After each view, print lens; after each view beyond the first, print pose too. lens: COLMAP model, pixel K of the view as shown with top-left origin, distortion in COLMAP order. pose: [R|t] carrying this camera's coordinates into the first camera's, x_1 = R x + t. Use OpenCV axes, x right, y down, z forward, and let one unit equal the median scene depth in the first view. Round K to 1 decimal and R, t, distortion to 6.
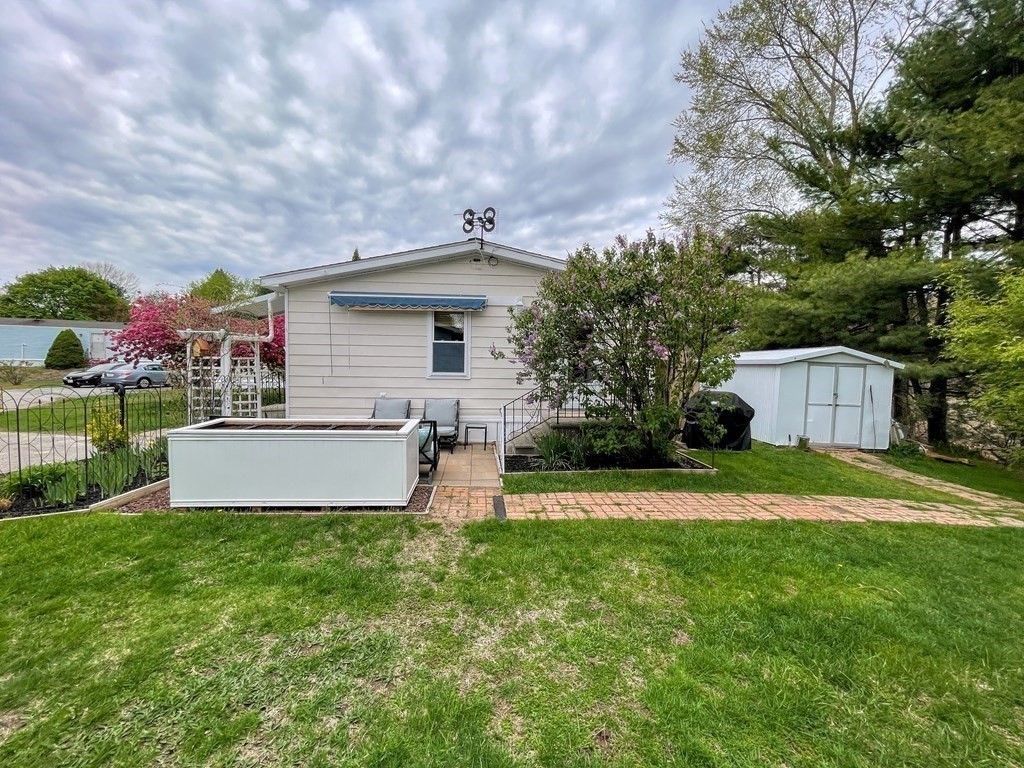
lens RADIAL K [[410.7, 0, 508.9], [0, 410.7, 384.6], [0, 0, 1]] dist [-0.005833, 0.001134]
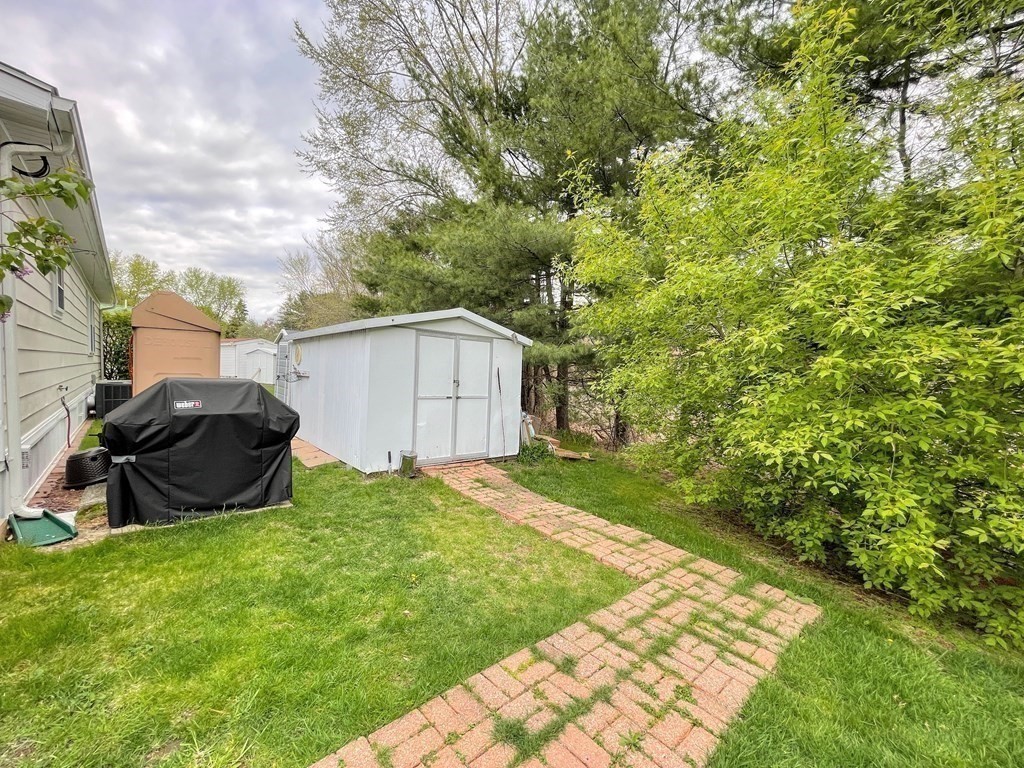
lens RADIAL K [[410.7, 0, 510.1], [0, 410.7, 383.5], [0, 0, 1]] dist [-0.005833, 0.001134]
pose [[0.772446, -0.018822, 0.634801, 0.434791], [0.015398, 0.999822, 0.010908, 0.021044], [-0.634894, 0.001349, 0.772598, 0.423762]]
